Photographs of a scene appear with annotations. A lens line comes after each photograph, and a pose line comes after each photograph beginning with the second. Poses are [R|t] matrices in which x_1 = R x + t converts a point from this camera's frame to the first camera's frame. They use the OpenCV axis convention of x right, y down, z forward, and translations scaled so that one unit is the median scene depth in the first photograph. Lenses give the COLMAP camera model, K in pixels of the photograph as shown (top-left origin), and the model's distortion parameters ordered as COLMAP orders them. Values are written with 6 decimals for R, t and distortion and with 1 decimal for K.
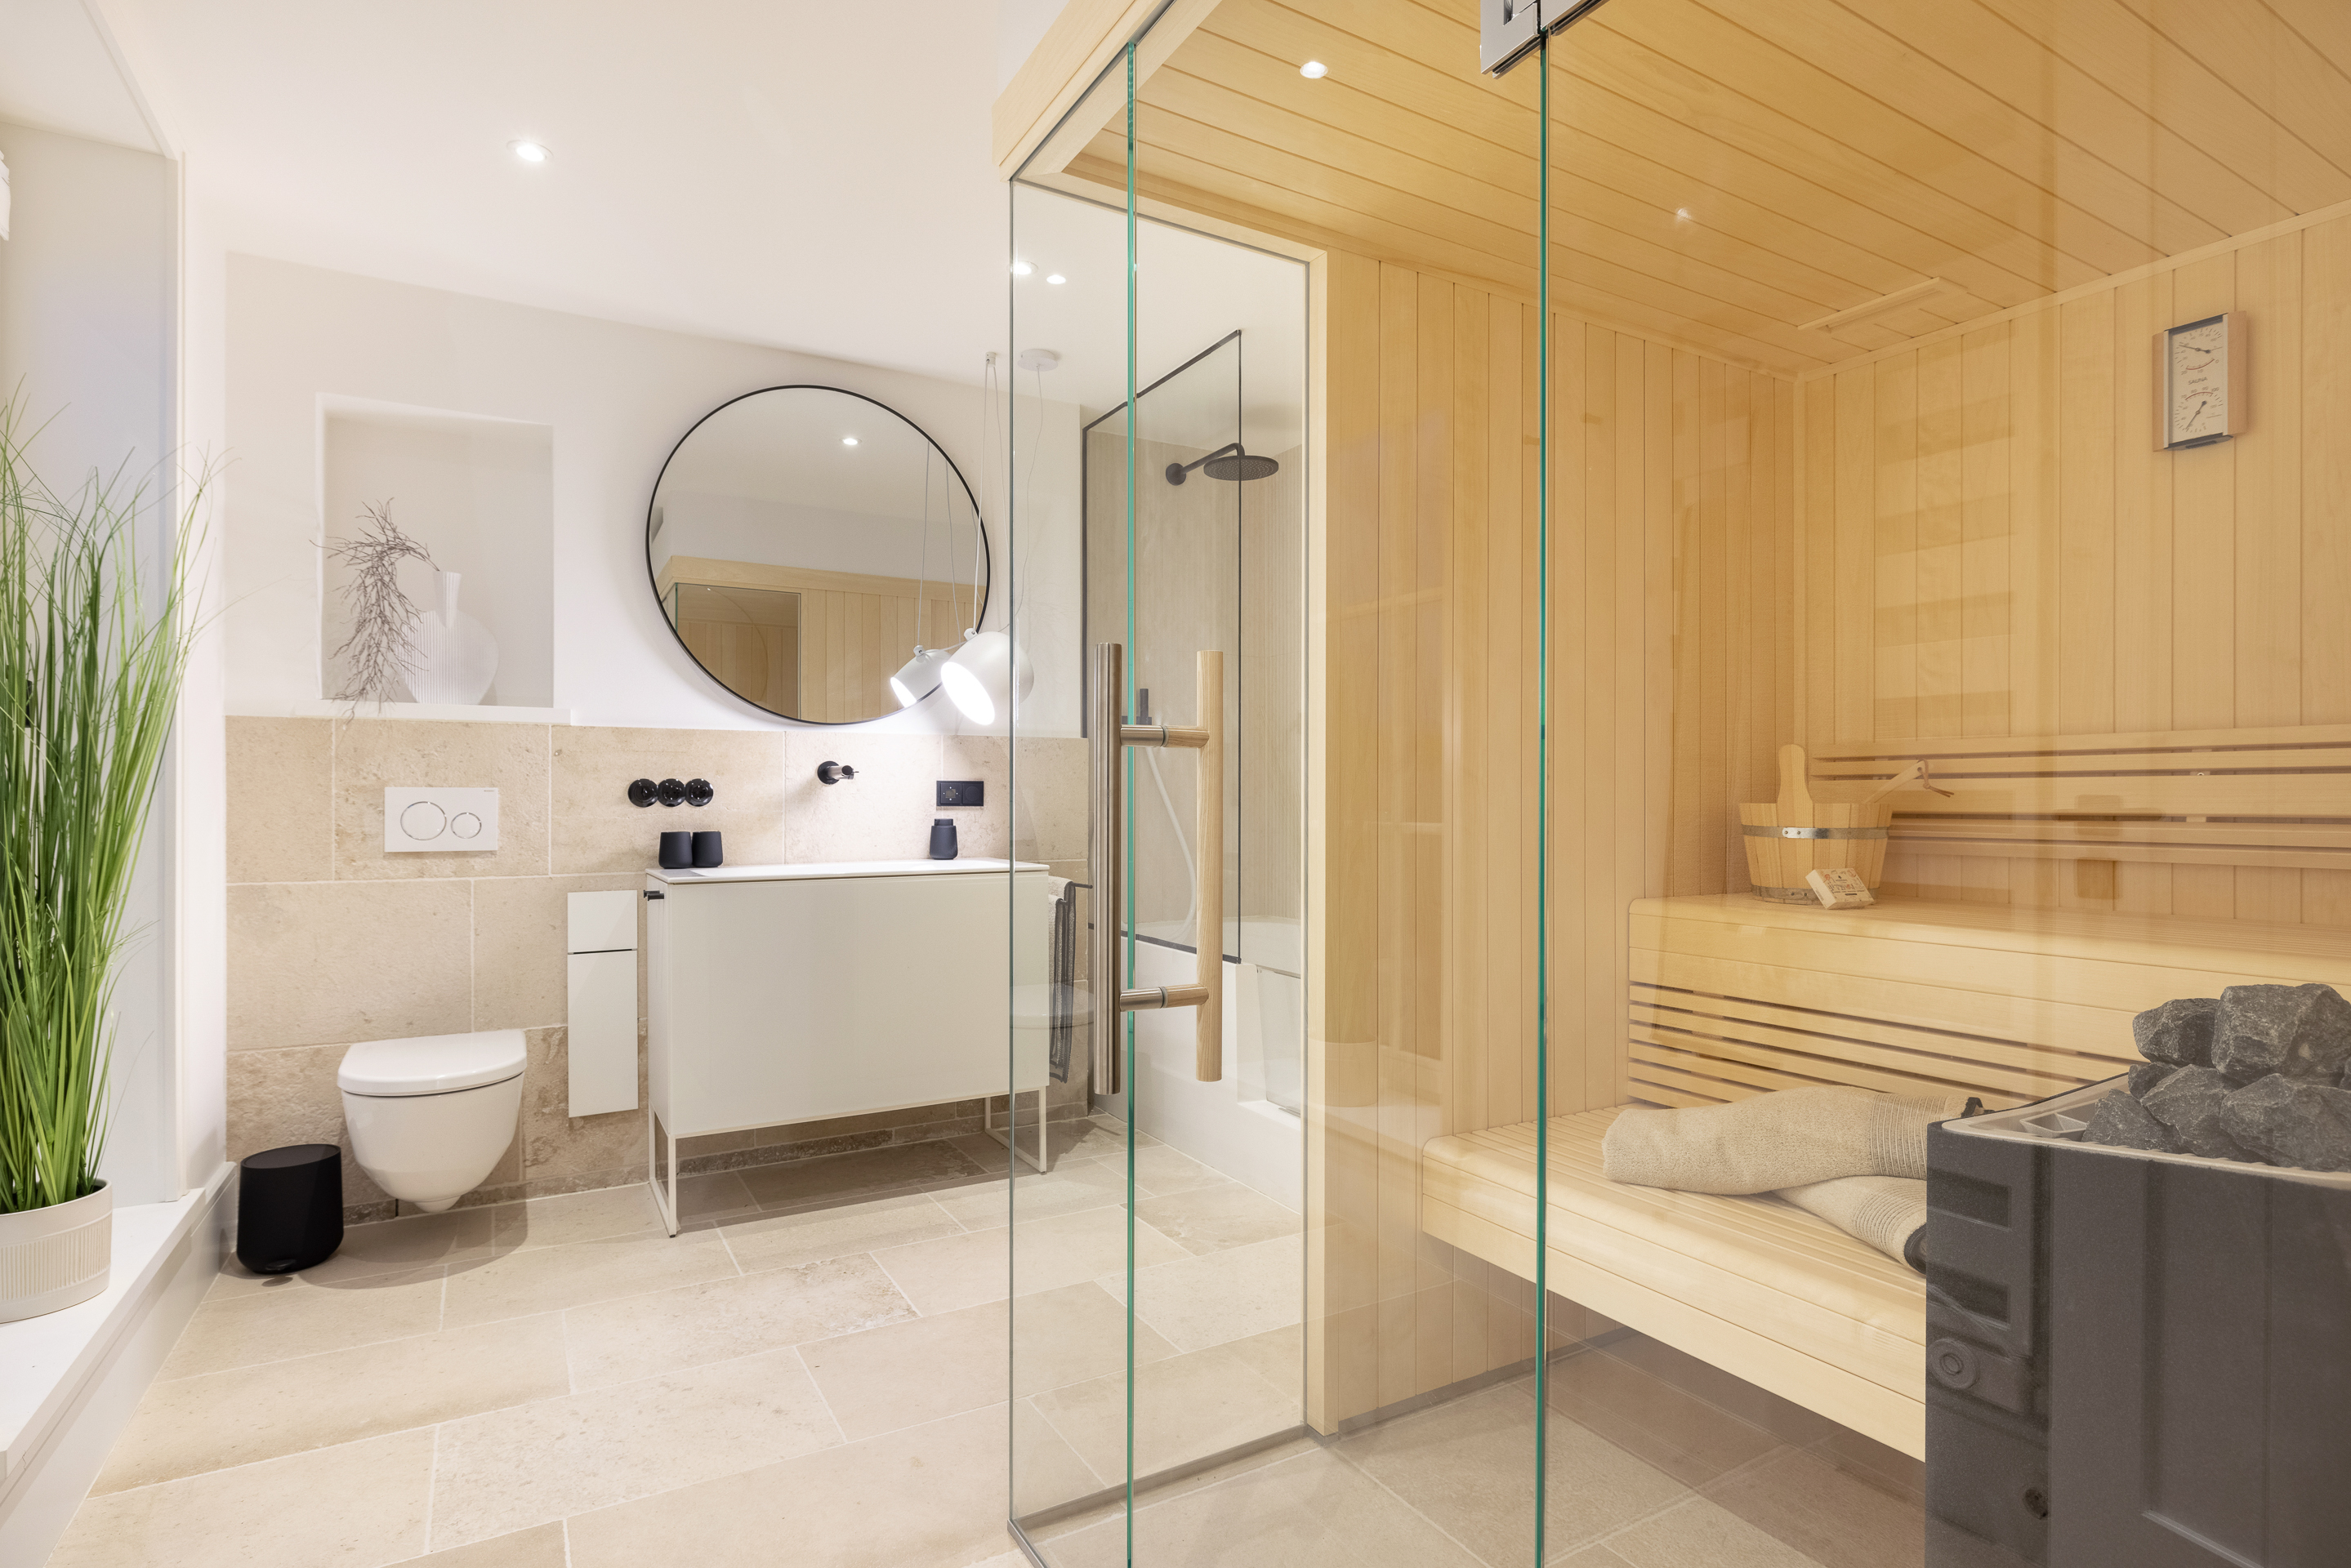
lens RADIAL K [[1188.2, 0, 1176.2], [0, 1188.2, 784.7], [0, 0, 1]] dist [0.003536, 0.001281]
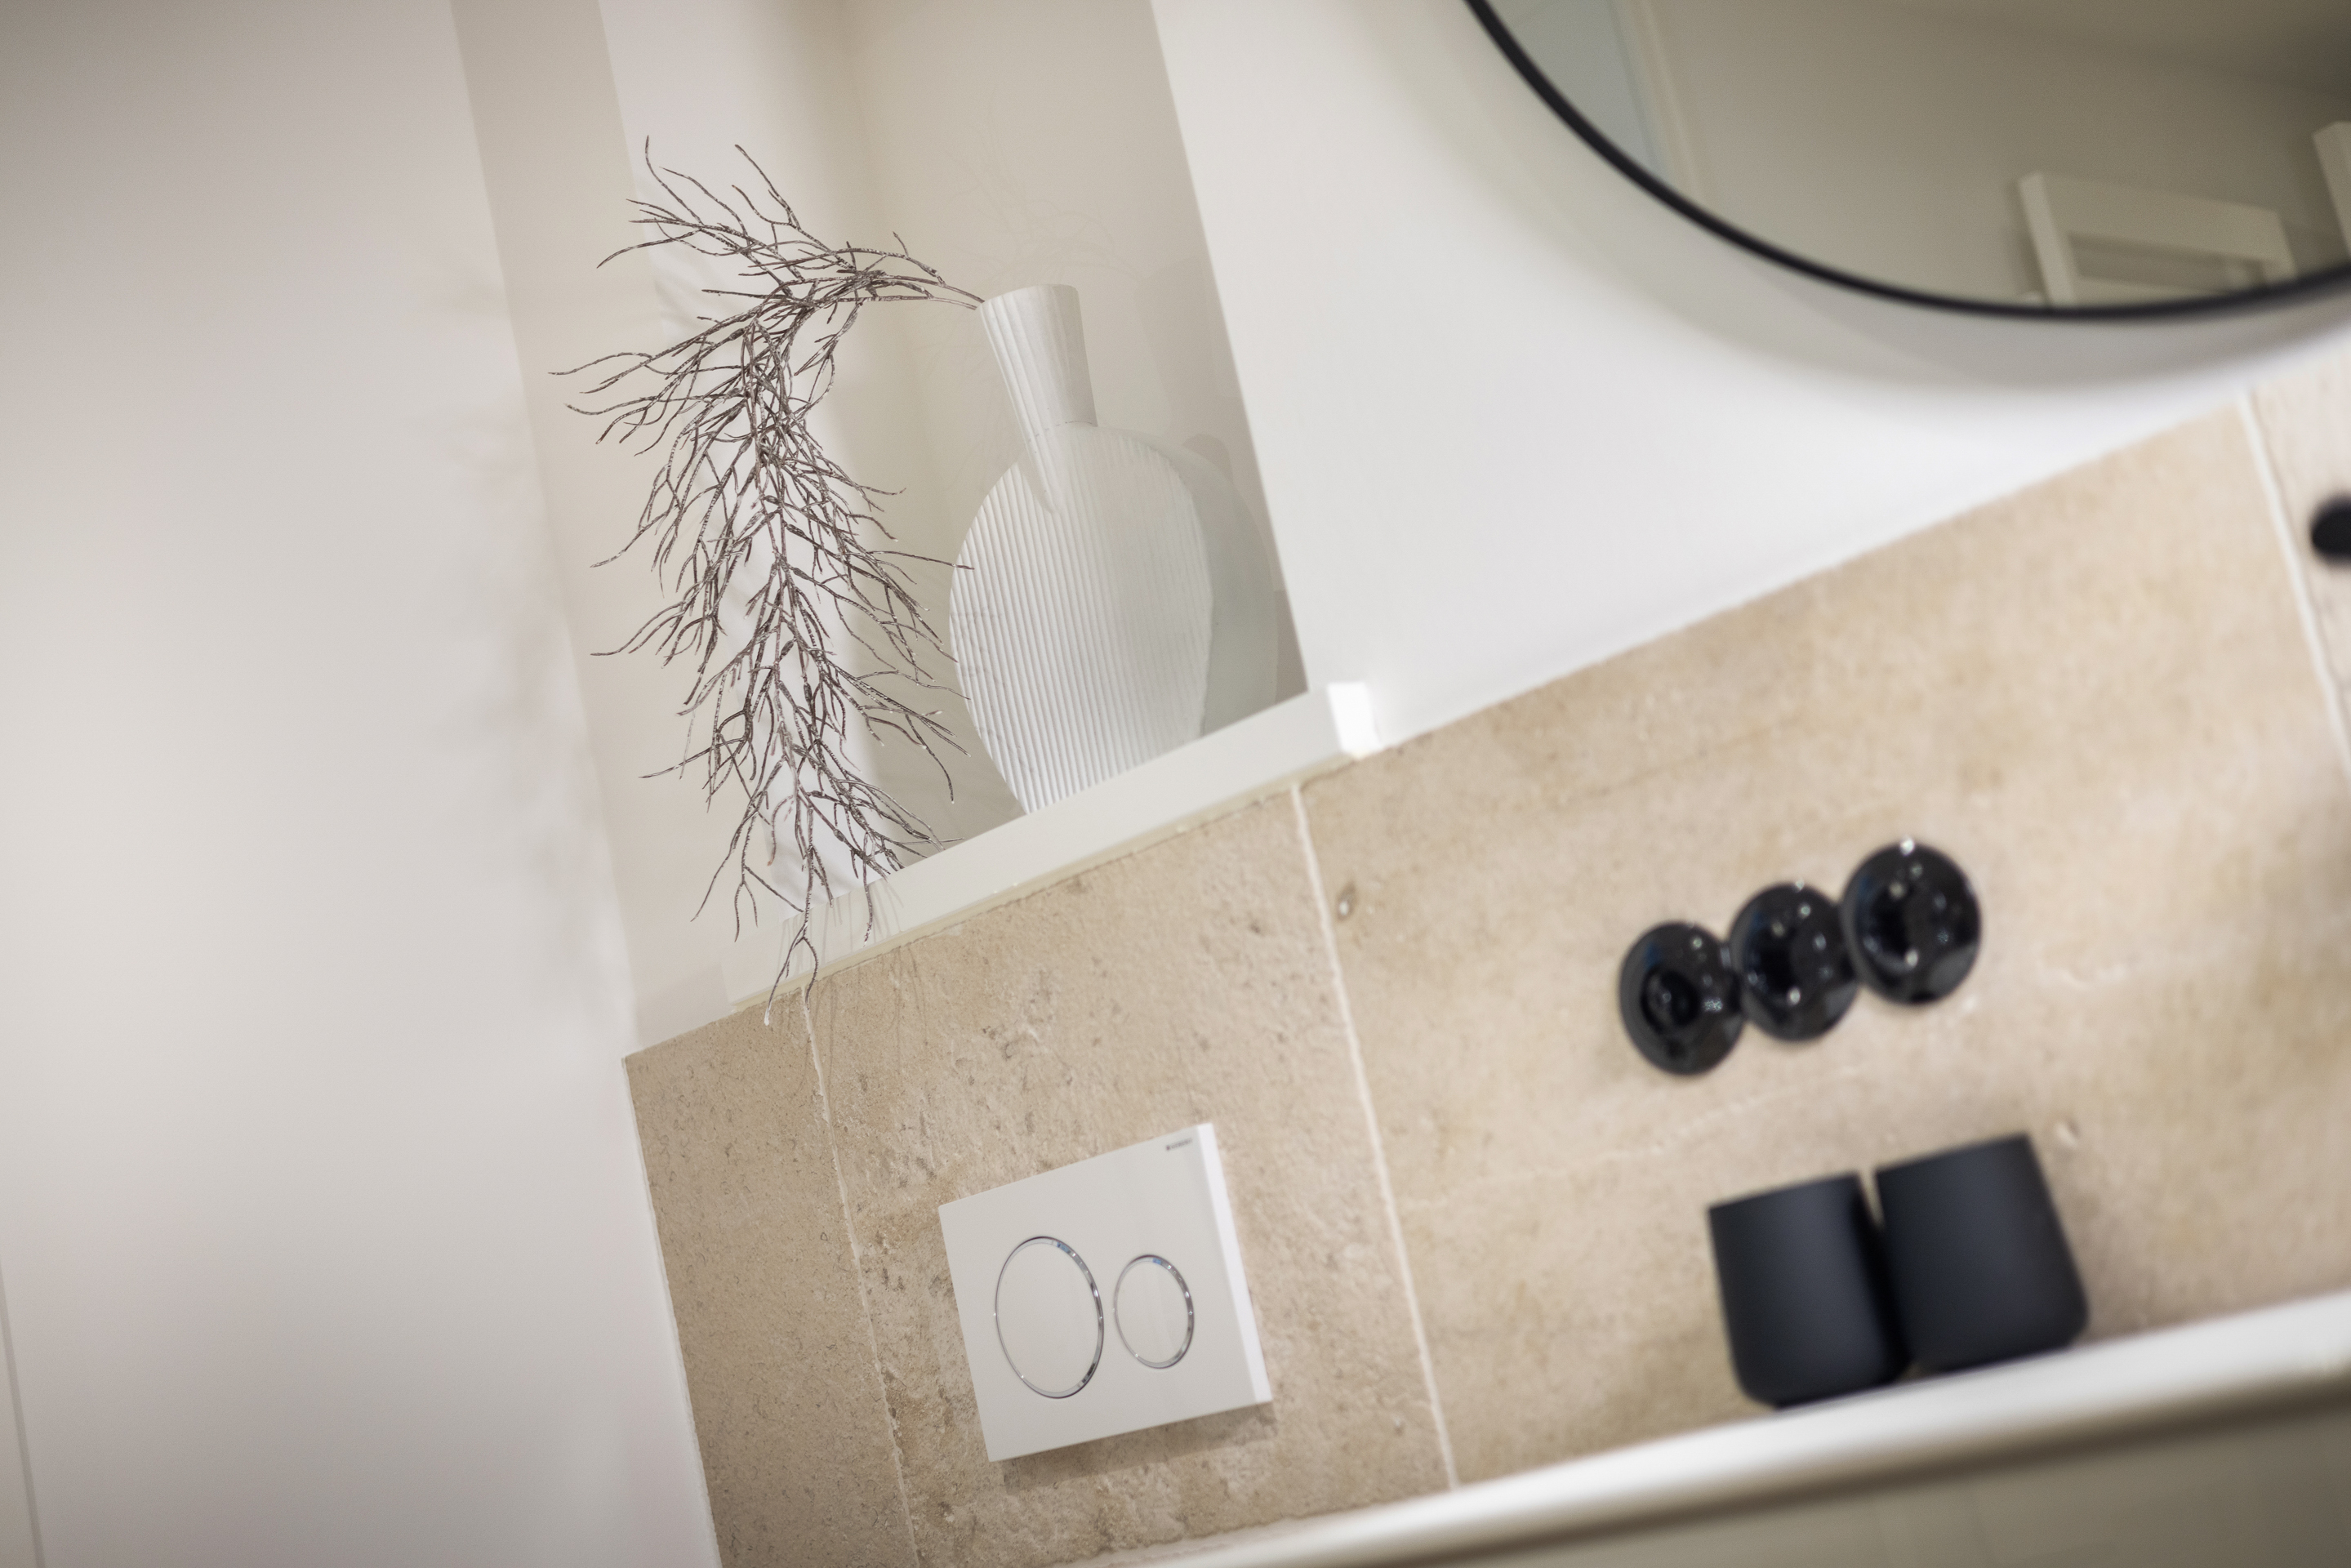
lens RADIAL K [[3340.6, 0, 1172.3], [0, 3340.6, 805.2], [0, 0, 1]] dist [-0.008630, 0.000000]
pose [[0.212983, -0.232158, -0.949074, 0.031115], [0.220359, 0.957748, -0.184828, 0.059240], [0.951882, -0.169772, 0.255142, 0.843039]]
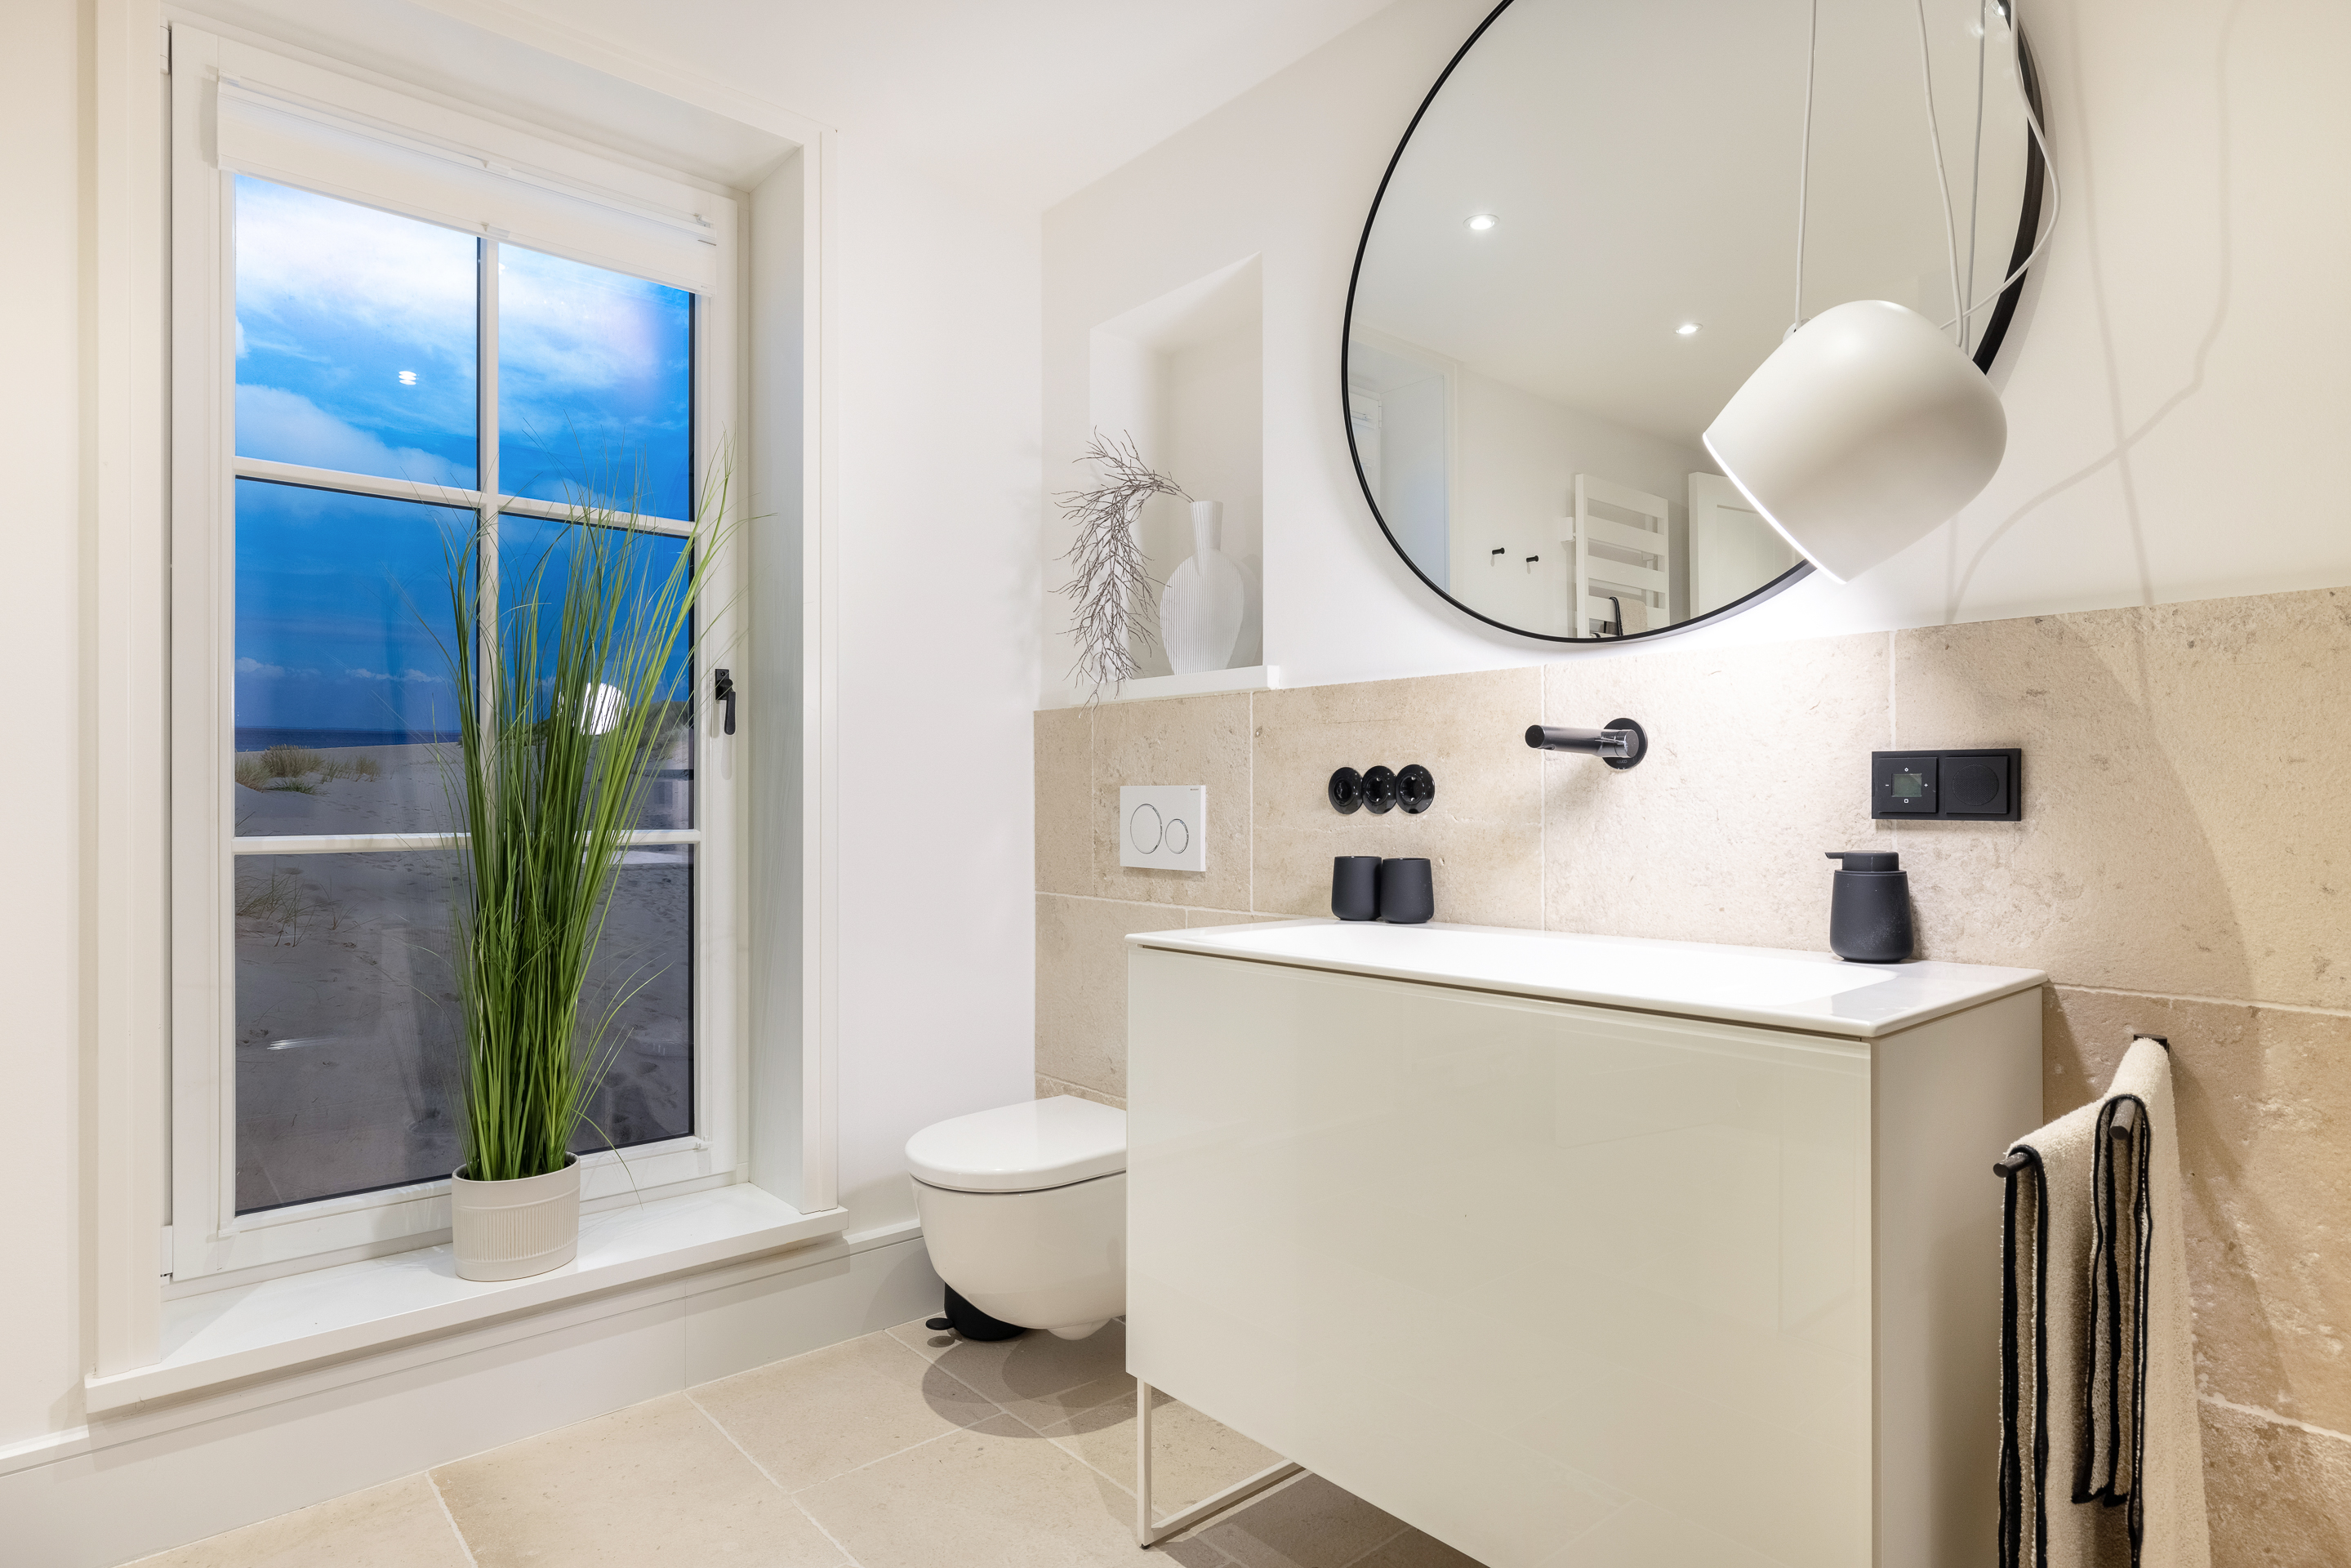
lens RADIAL K [[1247.6, 0, 1194.0], [0, 1247.6, 793.5], [0, 0, 1]] dist [-0.006045, 0.003708]
pose [[0.207623, -0.007931, -0.978177, 0.168638], [0.010504, 0.999928, -0.005878, 0.012198], [0.978152, -0.009055, 0.207691, 0.834162]]
